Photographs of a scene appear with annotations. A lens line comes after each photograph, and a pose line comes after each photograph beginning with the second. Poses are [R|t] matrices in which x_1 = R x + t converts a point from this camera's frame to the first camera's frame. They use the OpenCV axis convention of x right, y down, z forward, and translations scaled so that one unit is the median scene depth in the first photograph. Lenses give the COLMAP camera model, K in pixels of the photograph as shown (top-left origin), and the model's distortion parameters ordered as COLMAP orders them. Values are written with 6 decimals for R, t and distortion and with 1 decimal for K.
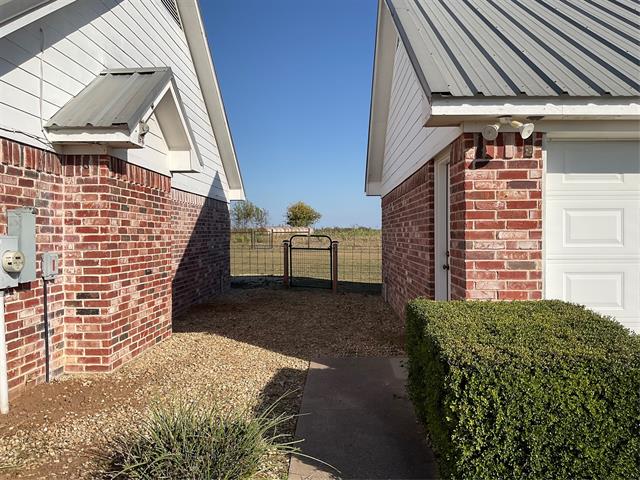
lens RADIAL K [[531.8, 0, 320.0], [0, 531.8, 240.0], [0, 0, 1]] dist [0.076127, -0.152658]
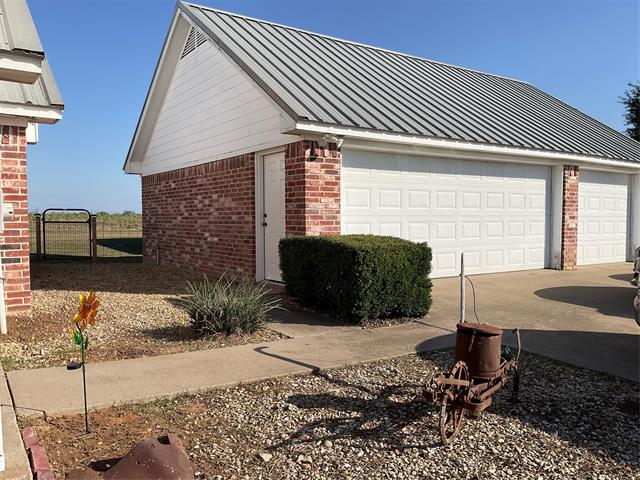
lens RADIAL K [[531.5, 0, 320.0], [0, 531.5, 240.0], [0, 0, 1]] dist [0.078482, -0.152656]
pose [[0.811355, -0.020107, 0.584207, -0.692449], [0.004320, 0.999587, 0.028404, 0.071711], [-0.584537, -0.020522, 0.811107, -0.418184]]
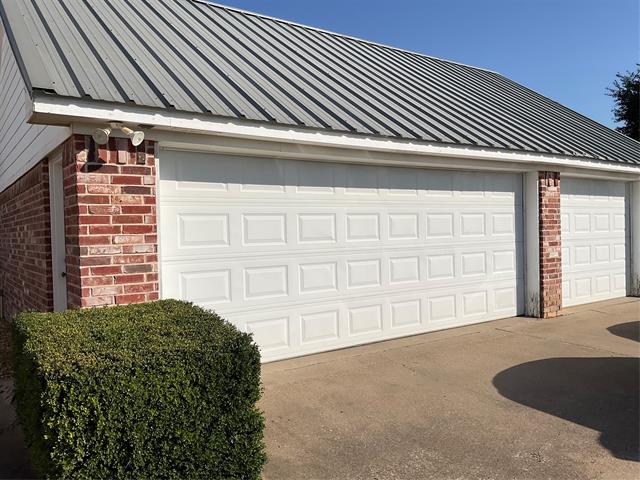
lens RADIAL K [[531.5, 0, 320.0], [0, 531.5, 240.0], [0, 0, 1]] dist [0.078482, -0.152656]
pose [[0.798298, -0.025640, 0.601717, 0.037586], [0.027607, 0.999601, 0.005969, -0.004121], [-0.601630, 0.011847, 0.798687, -0.029978]]
